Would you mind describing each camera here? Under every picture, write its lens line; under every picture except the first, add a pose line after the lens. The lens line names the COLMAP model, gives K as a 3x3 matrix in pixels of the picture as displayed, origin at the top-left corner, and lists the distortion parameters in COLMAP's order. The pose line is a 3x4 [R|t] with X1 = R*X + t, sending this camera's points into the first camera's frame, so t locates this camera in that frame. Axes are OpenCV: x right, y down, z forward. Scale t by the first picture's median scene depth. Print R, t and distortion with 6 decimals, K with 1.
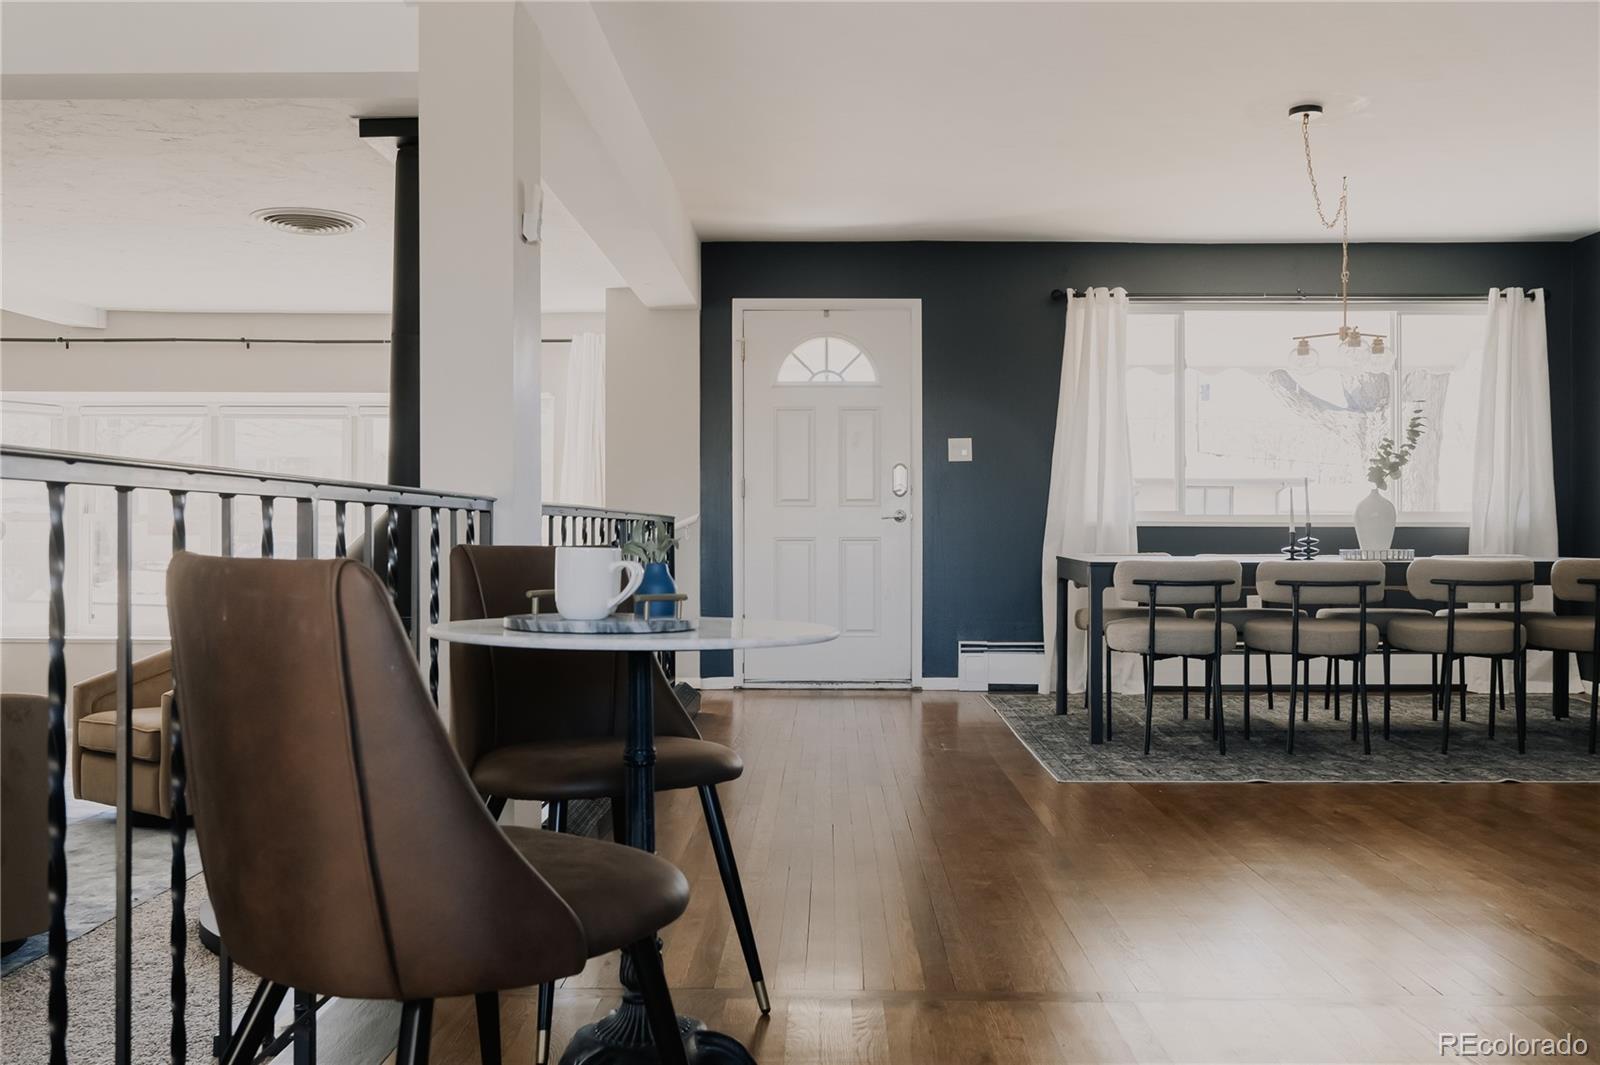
lens RADIAL K [[1365.5, 0, 827.7], [0, 1365.5, 530.9], [0, 0, 1]] dist [-0.005051, 0.002182]
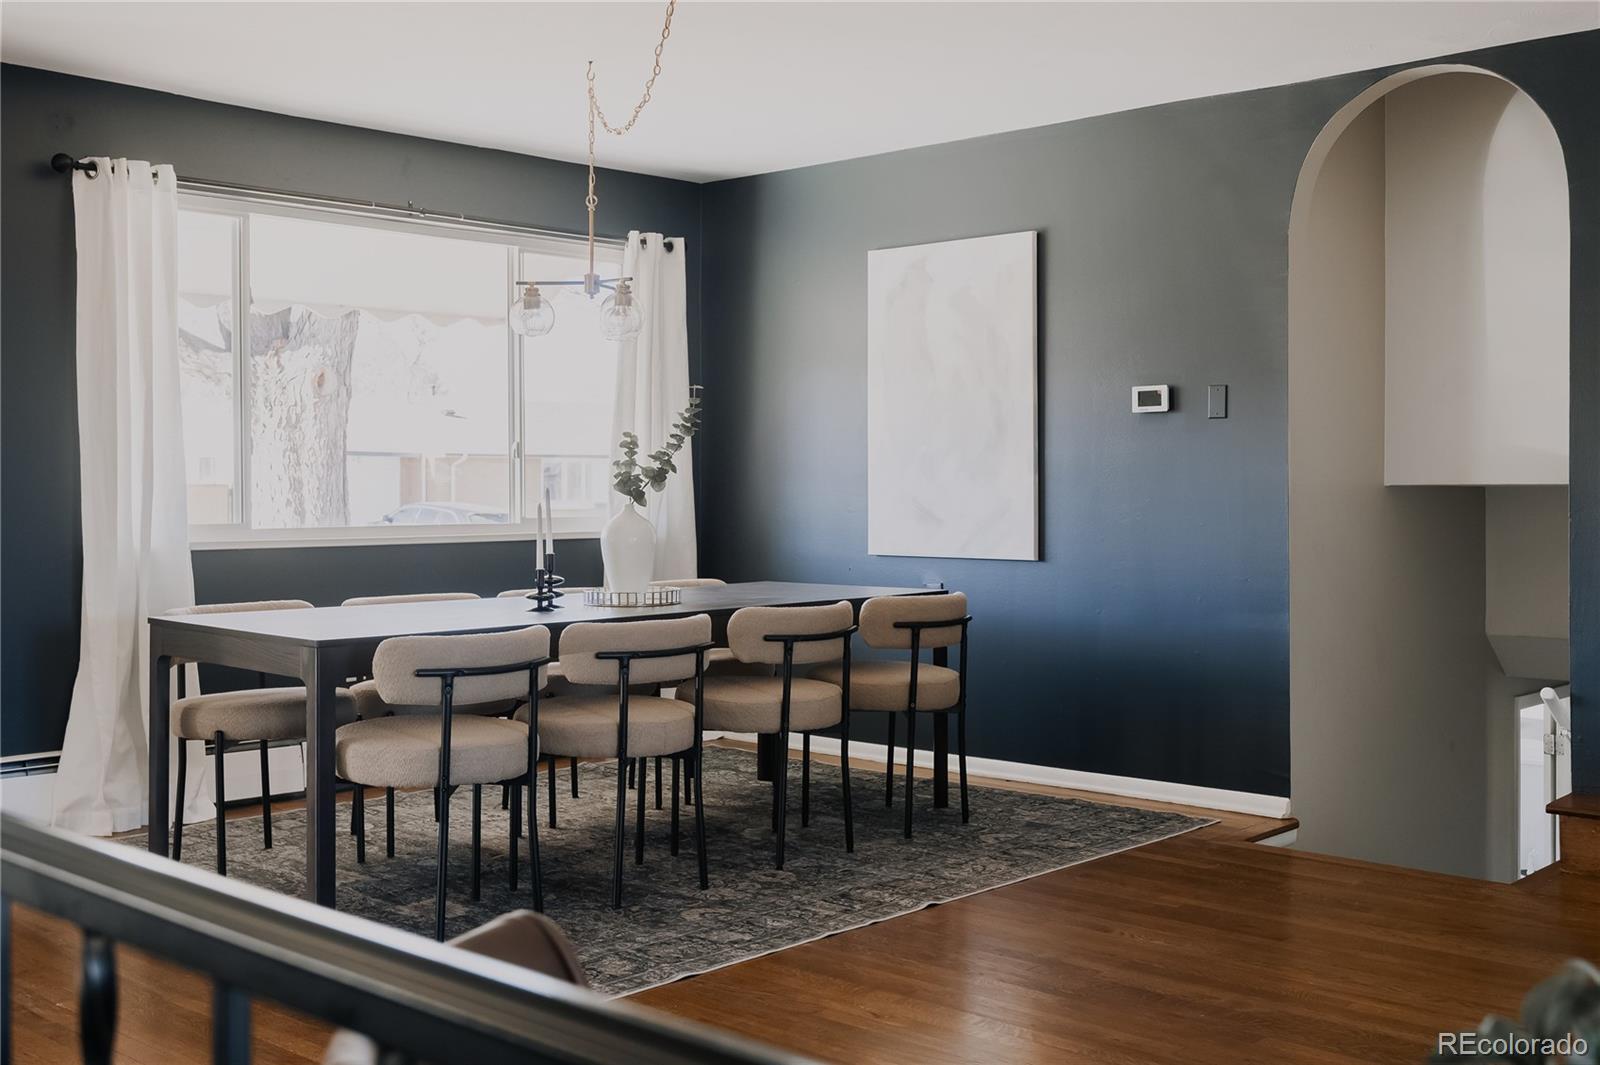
lens RADIAL K [[1712.0, 0, 865.2], [0, 1712.0, 493.8], [0, 0, 1]] dist [-0.004842, -0.017028]
pose [[0.665446, -0.005977, 0.746422, -0.153894], [0.001084, 0.999975, 0.007041, -0.034675], [-0.746445, -0.003876, 0.665436, 0.250307]]
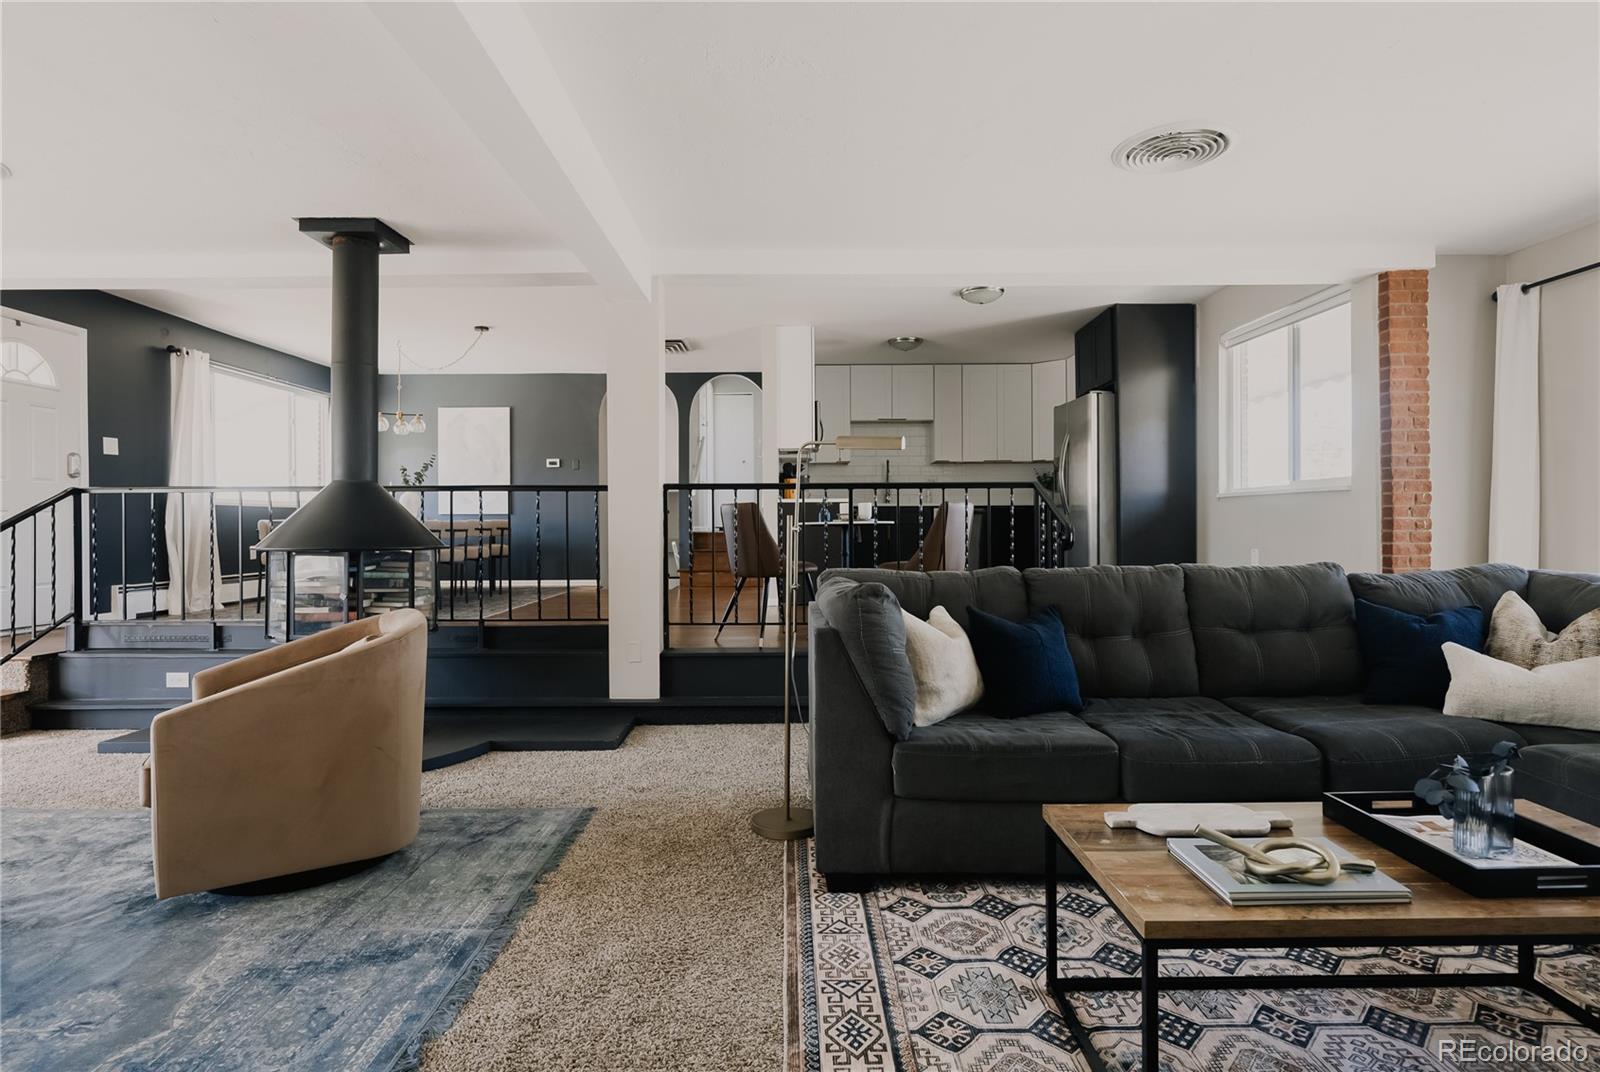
lens RADIAL K [[829.2, 0, 791.4], [0, 829.2, 521.5], [0, 0, 1]] dist [-0.002145, 0.000795]
pose [[-0.000252, 0.001384, 0.999999, -0.741182], [0.002651, 0.999996, -0.001383, 0.019165], [-0.999996, 0.002650, -0.000256, 0.321909]]
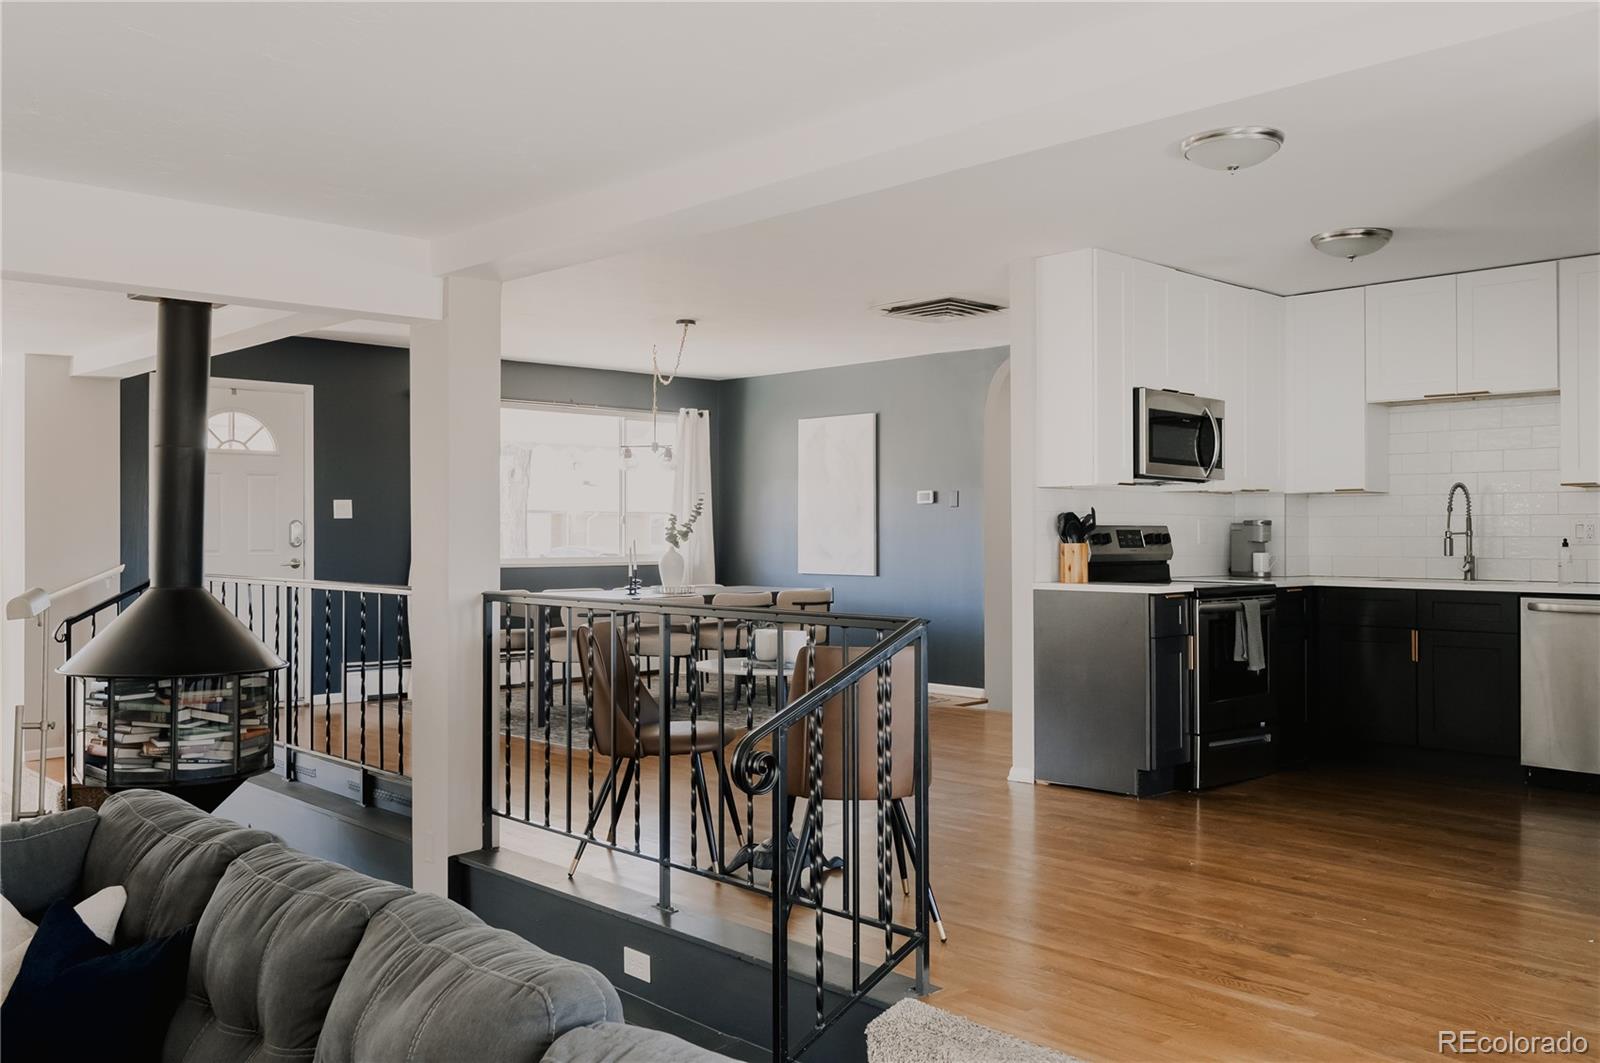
lens RADIAL K [[1332.8, 0, 800.0], [0, 1332.8, 531.5], [0, 0, 1]] dist [0.003102, -0.002987]
pose [[0.720558, 0.000035, 0.693394, -0.450543], [-0.001958, 0.999996, 0.001984, -0.042680], [-0.693392, -0.002788, 0.720555, -0.166020]]
